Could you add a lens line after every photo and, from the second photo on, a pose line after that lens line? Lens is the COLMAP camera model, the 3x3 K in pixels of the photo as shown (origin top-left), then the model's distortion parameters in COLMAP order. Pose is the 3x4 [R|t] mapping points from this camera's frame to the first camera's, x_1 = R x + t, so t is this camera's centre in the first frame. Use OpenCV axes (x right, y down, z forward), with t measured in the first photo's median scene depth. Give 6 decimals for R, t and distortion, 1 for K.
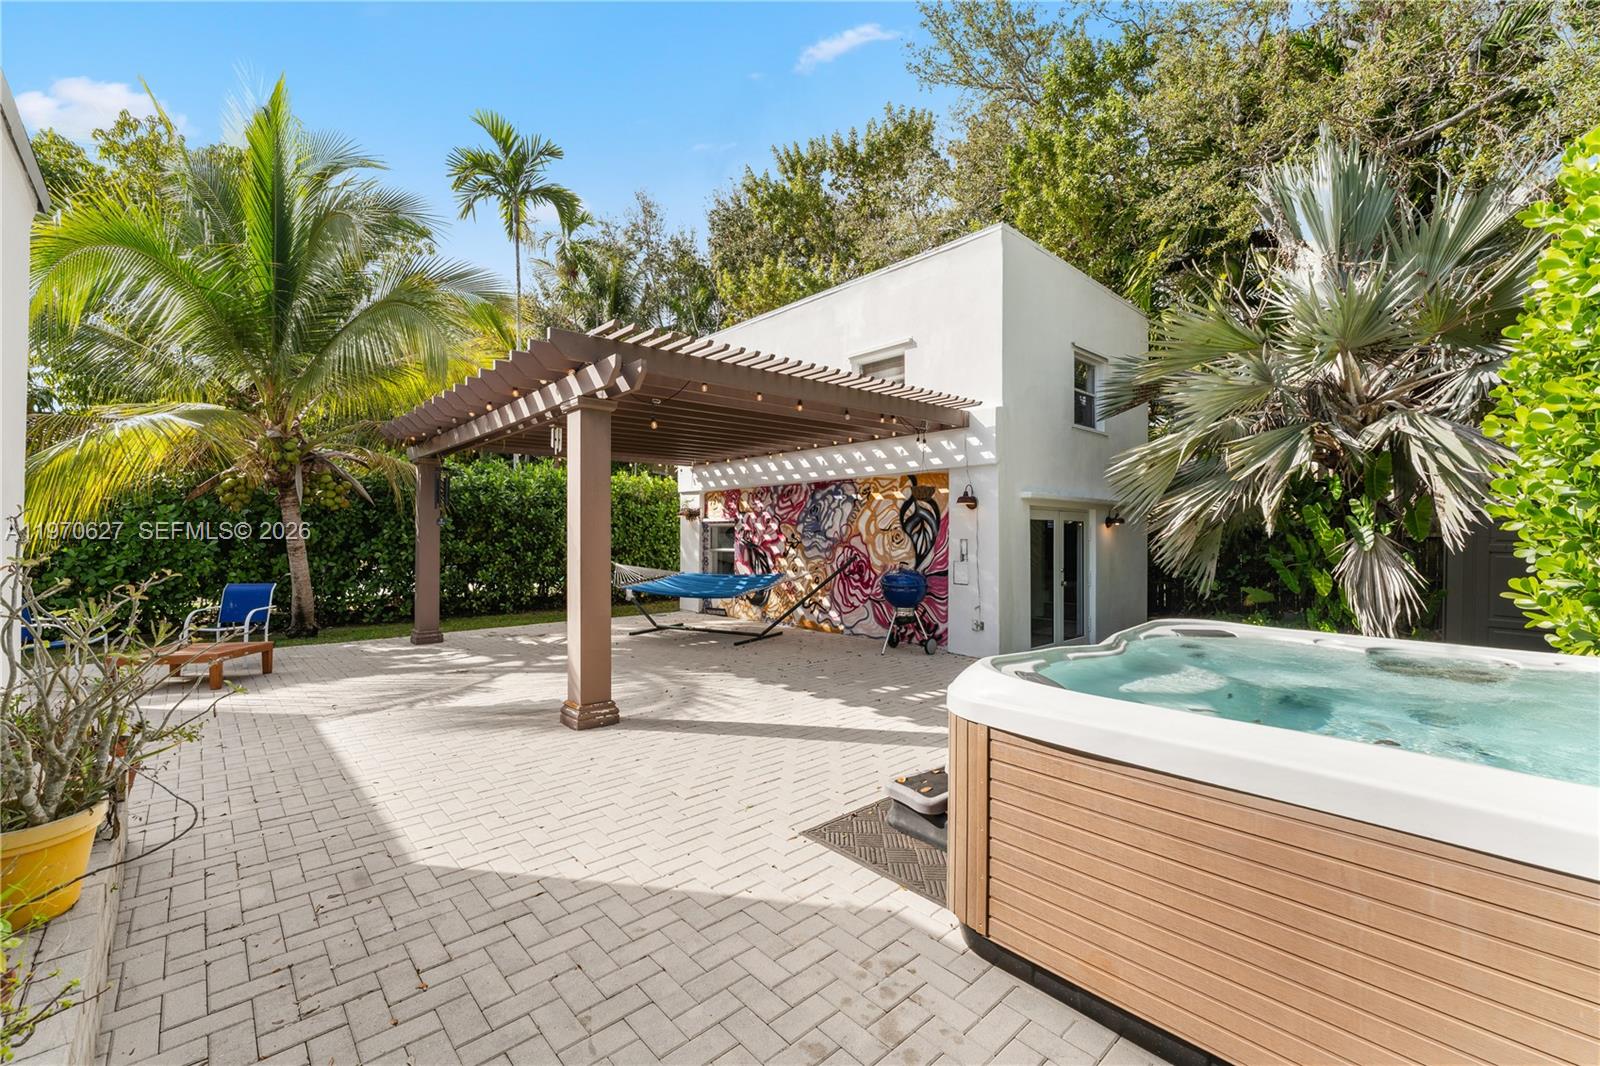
lens RADIAL K [[657.5, 0, 800.0], [0, 657.5, 533.0], [0, 0, 1]] dist [0.001307, -0.000004]
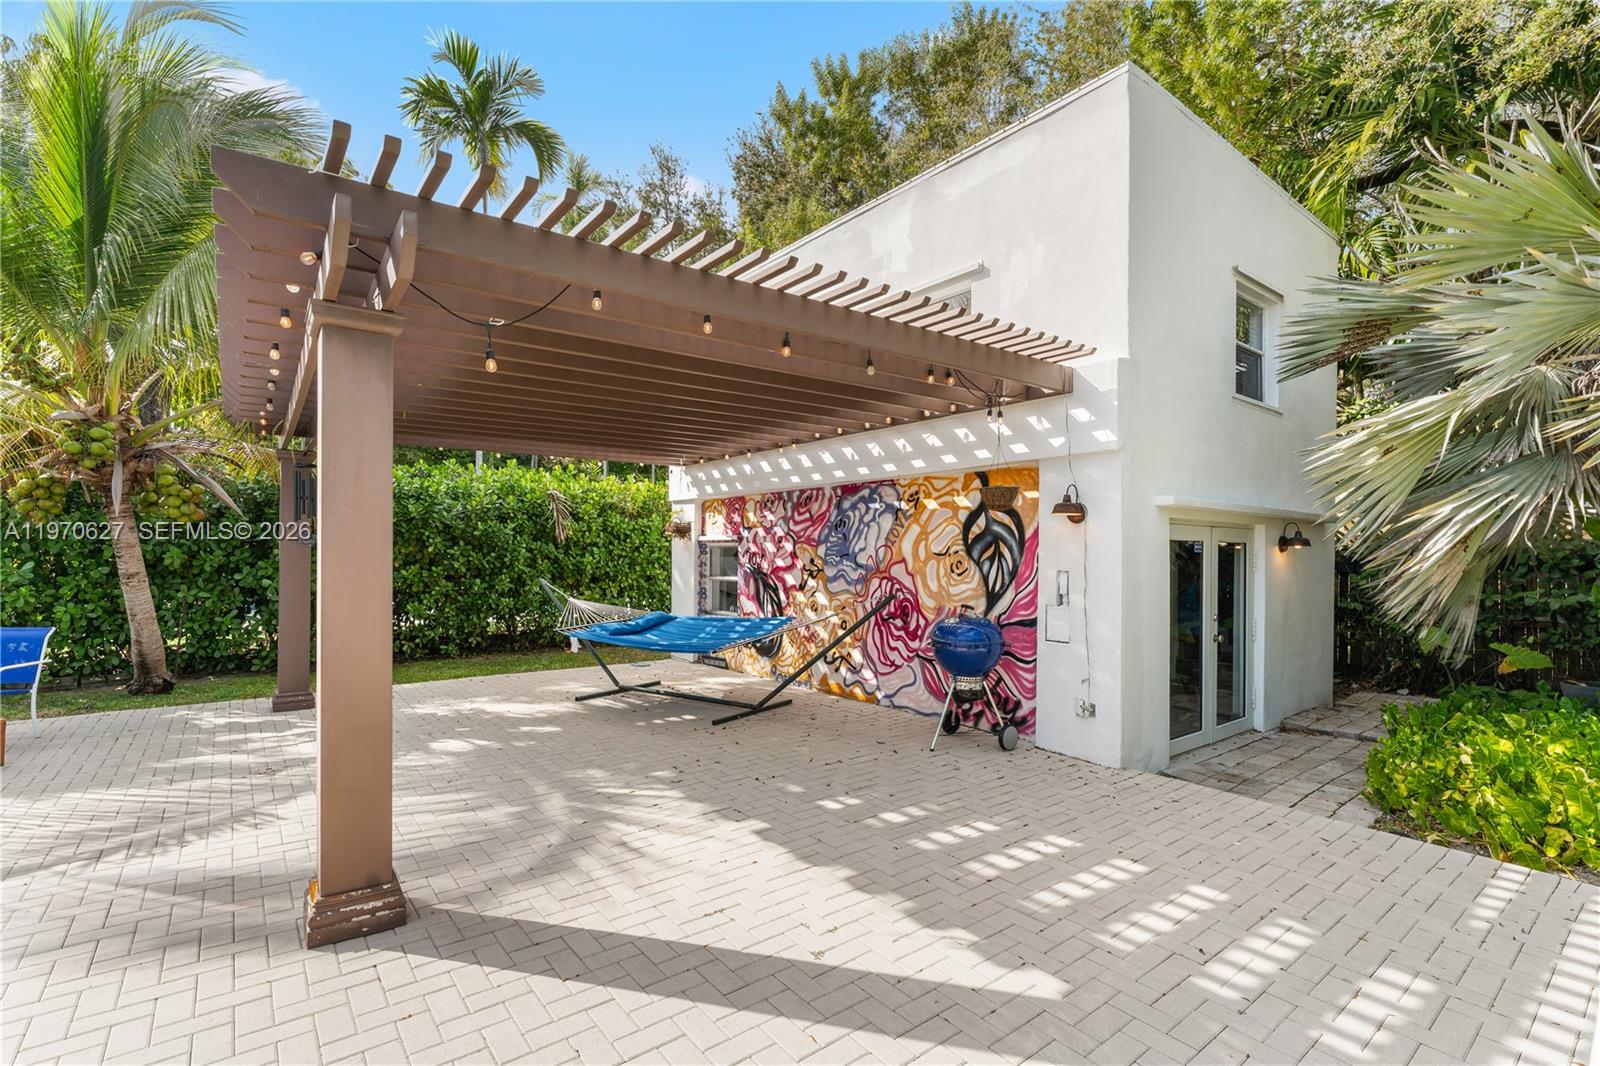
lens RADIAL K [[727.8, 0, 799.0], [0, 727.8, 555.2], [0, 0, 1]] dist [-0.008949, 0.000535]
pose [[0.996199, 0.005510, -0.086928, 0.047507], [-0.005054, 0.999972, 0.005473, -0.006720], [0.086956, -0.005013, 0.996200, 0.236225]]
